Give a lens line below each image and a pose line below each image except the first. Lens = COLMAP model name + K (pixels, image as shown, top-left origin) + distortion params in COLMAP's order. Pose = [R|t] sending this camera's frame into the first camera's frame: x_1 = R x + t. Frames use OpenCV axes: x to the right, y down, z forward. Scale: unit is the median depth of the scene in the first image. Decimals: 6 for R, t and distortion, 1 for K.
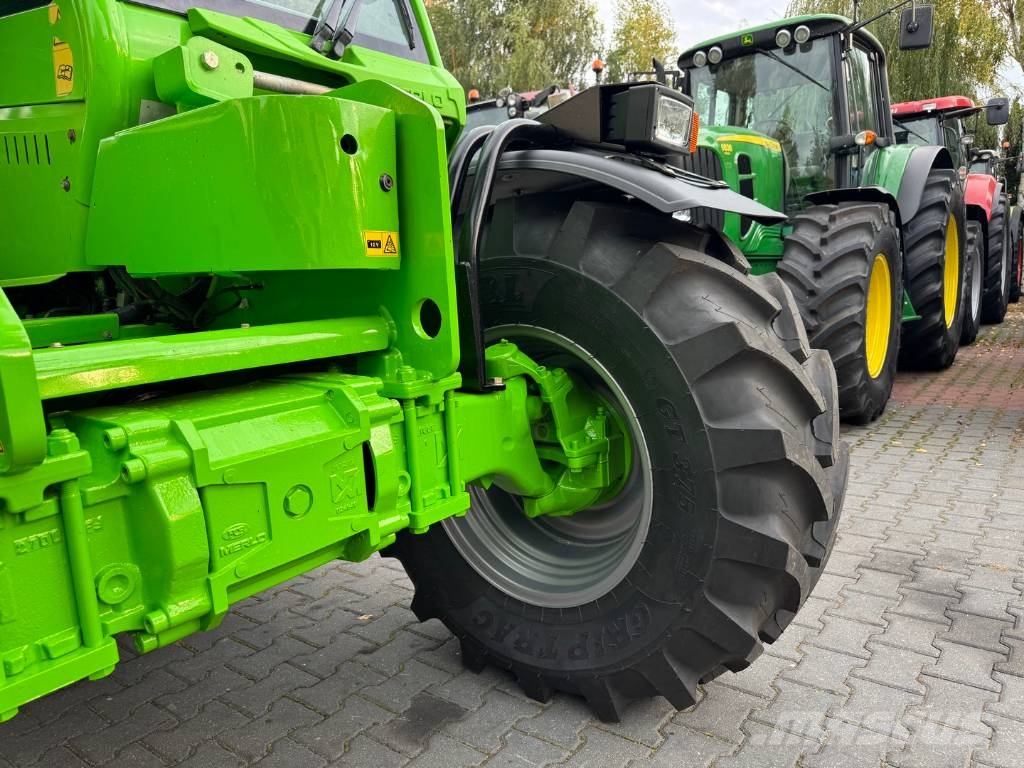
lens RADIAL K [[726.3, 0, 513.0], [0, 726.3, 383.3], [0, 0, 1]] dist [0.056646, -0.081057]
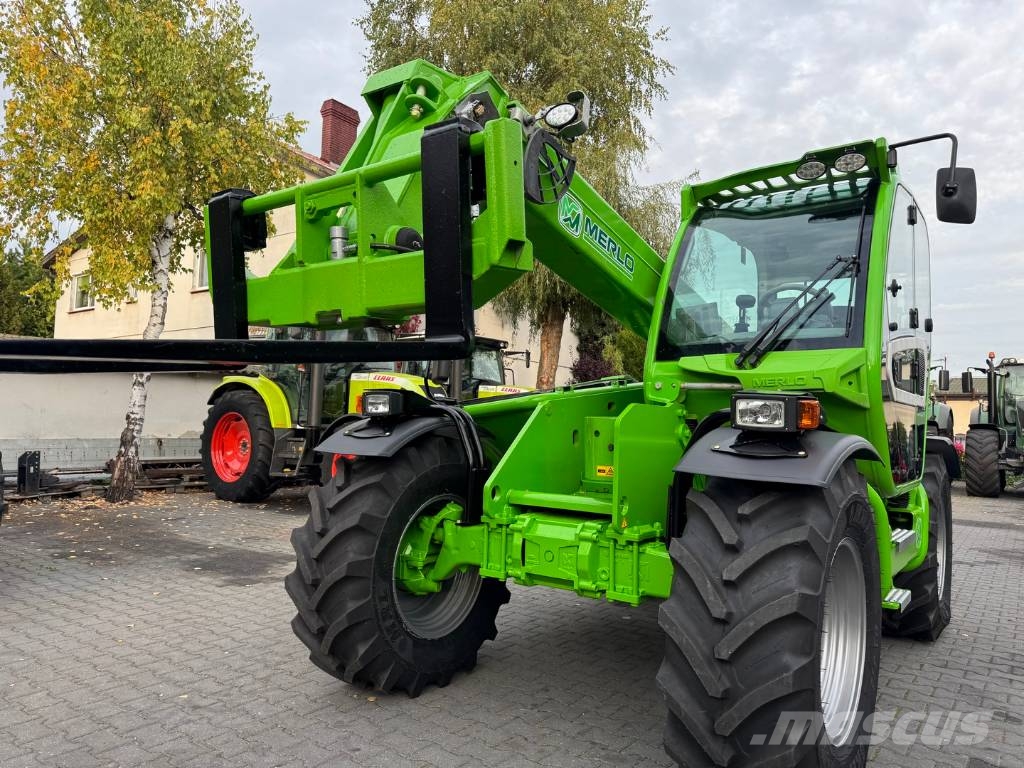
lens RADIAL K [[724.6, 0, 516.1], [0, 724.6, 380.0], [0, 0, 1]] dist [0.027735, -0.033752]
pose [[0.032794, -0.012116, -0.999389, 1.318247], [-0.180111, 0.983485, -0.017834, -0.232478], [0.983099, 0.180586, 0.030070, 0.340062]]
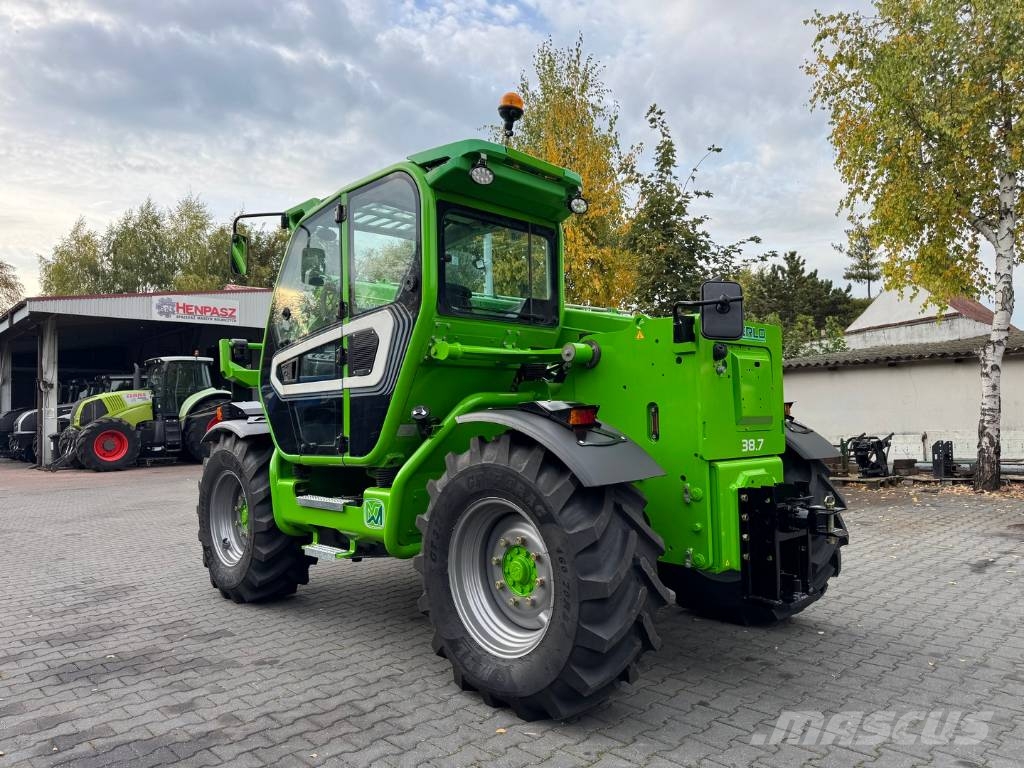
lens RADIAL K [[720.7, 0, 515.9], [0, 720.7, 386.9], [0, 0, 1]] dist [0.072580, -0.104074]
pose [[-0.986969, 0.079349, 0.139987, -1.239648], [0.093703, 0.990654, 0.099115, -0.541005], [-0.130814, 0.110941, -0.985180, 3.291562]]
